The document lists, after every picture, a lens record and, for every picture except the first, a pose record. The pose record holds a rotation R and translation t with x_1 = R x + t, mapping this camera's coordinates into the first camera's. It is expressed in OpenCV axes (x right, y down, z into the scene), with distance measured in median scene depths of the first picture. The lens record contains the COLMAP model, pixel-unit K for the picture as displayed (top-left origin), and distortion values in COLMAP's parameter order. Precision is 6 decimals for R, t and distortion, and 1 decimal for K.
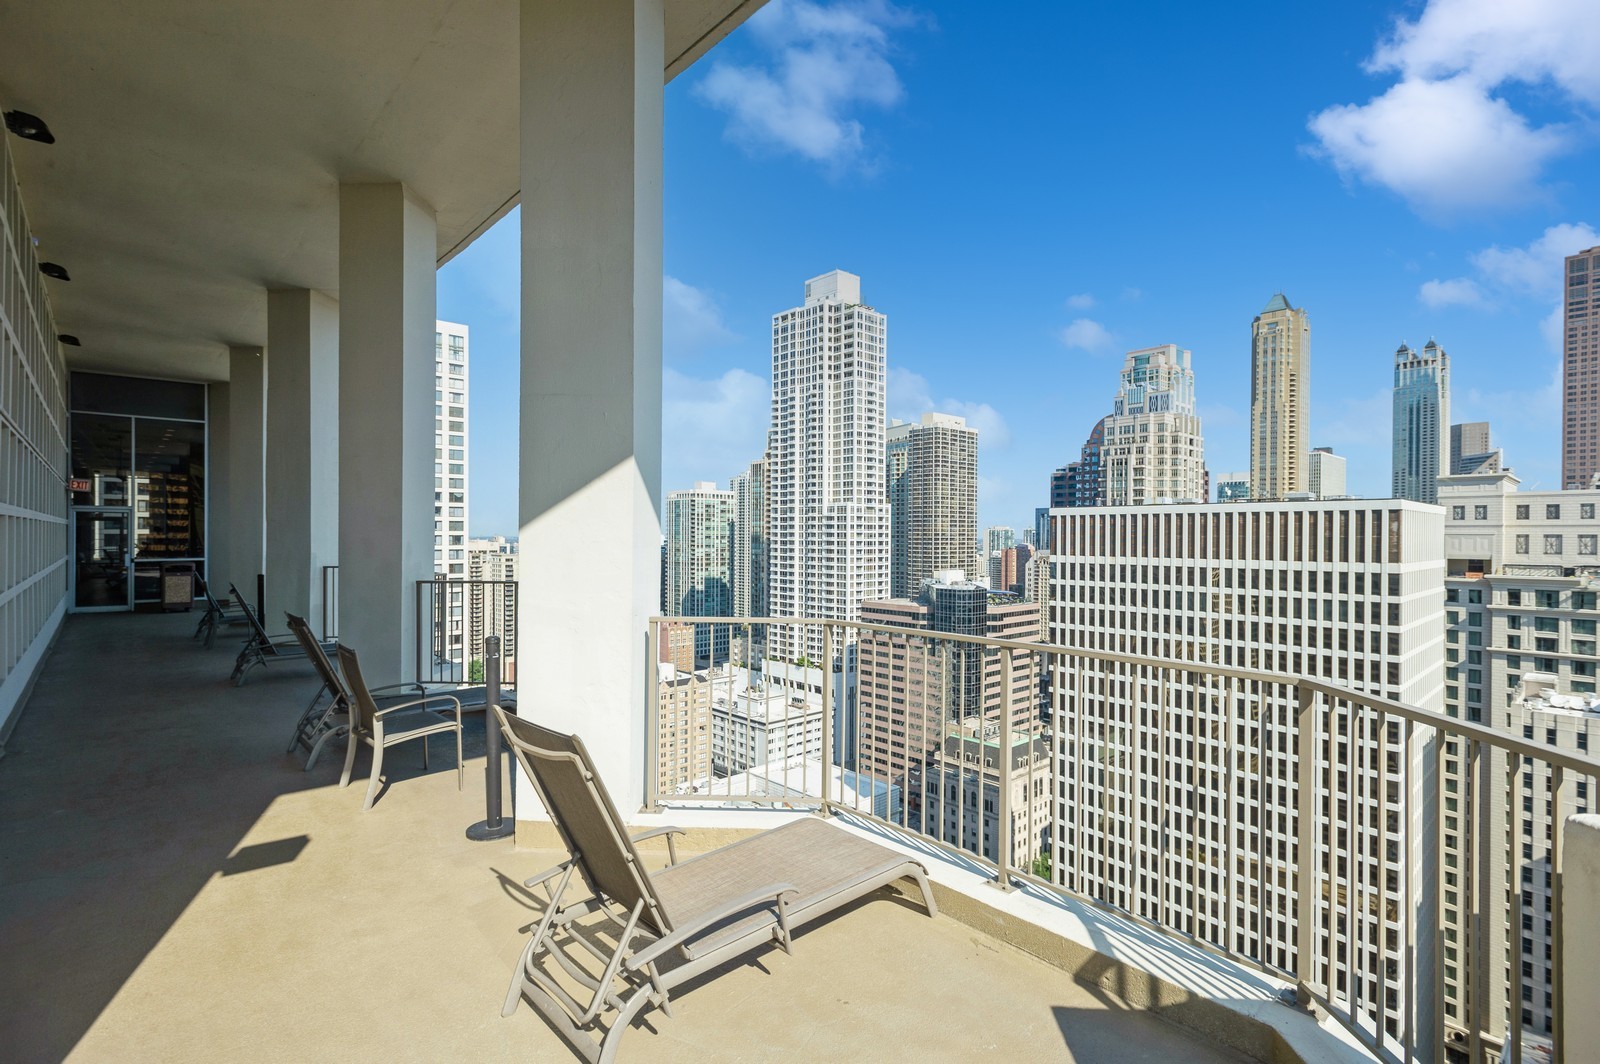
lens RADIAL K [[746.7, 0, 793.7], [0, 746.7, 531.9], [0, 0, 1]] dist [0.002354, -0.000021]
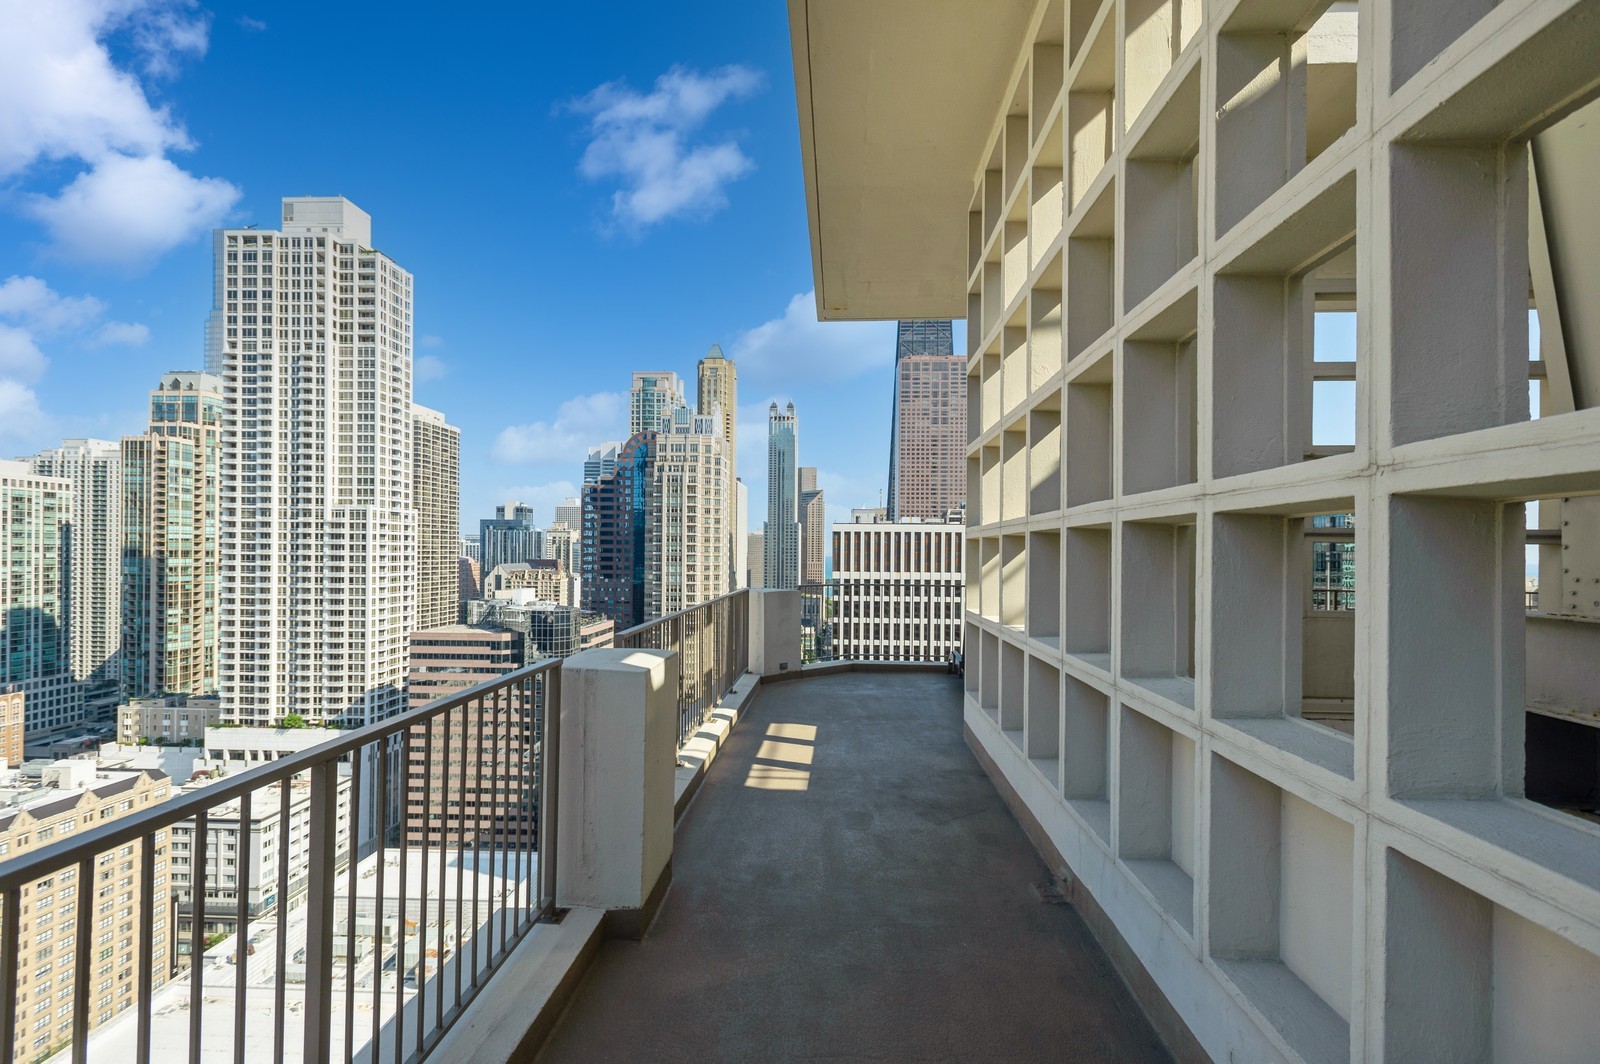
lens RADIAL K [[746.7, 0, 805.0], [0, 746.7, 546.6], [0, 0, 1]] dist [0.002354, -0.000021]
pose [[0.701213, 0.007619, 0.712911, -0.154664], [-0.009471, 0.999954, -0.001371, -0.000185], [-0.712889, -0.005791, 0.701253, 0.133834]]
